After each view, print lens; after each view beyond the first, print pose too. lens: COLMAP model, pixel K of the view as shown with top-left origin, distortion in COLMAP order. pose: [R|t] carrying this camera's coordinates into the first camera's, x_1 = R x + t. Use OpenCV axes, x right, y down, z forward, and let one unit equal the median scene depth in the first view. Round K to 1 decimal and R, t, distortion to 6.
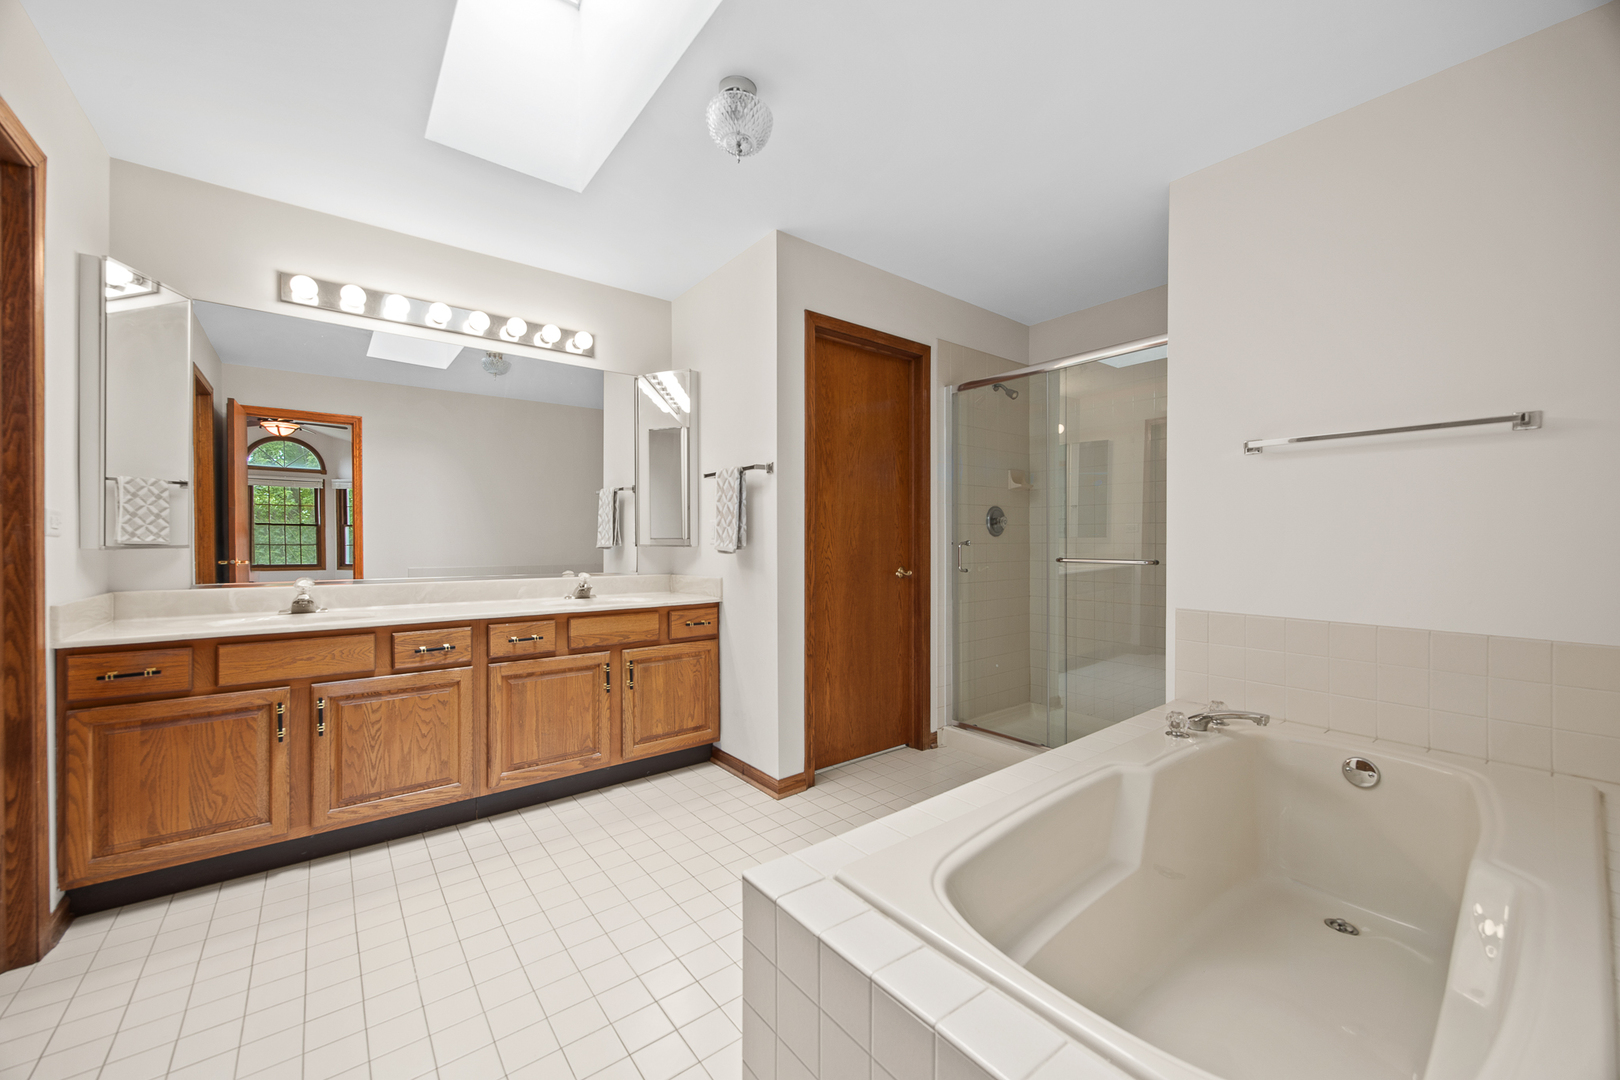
lens RADIAL K [[627.1, 0, 808.3], [0, 627.1, 543.8], [0, 0, 1]] dist [-0.000680, -0.000196]
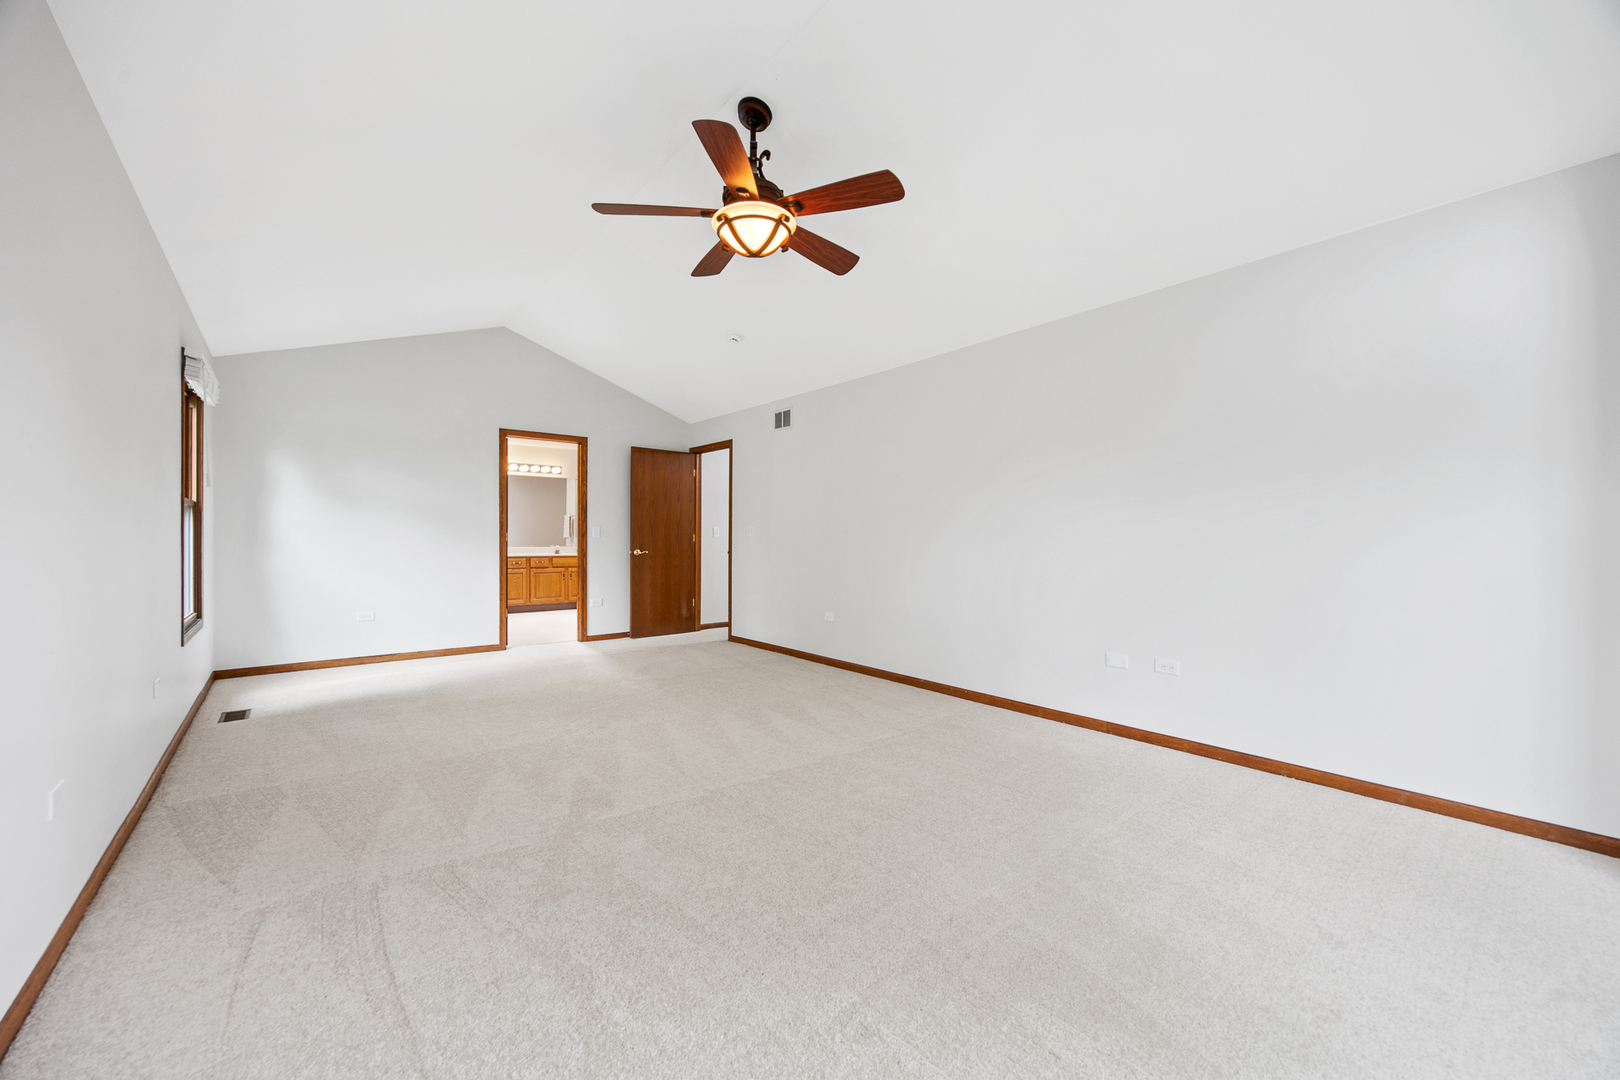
lens RADIAL K [[627.1, 0, 812.1], [0, 627.1, 540.7], [0, 0, 1]] dist [-0.000680, -0.000196]
pose [[0.999983, 0.002291, 0.005352, 1.031343], [-0.002318, 0.999984, 0.005109, 0.002737], [-0.005340, -0.005121, 0.999973, -2.463644]]
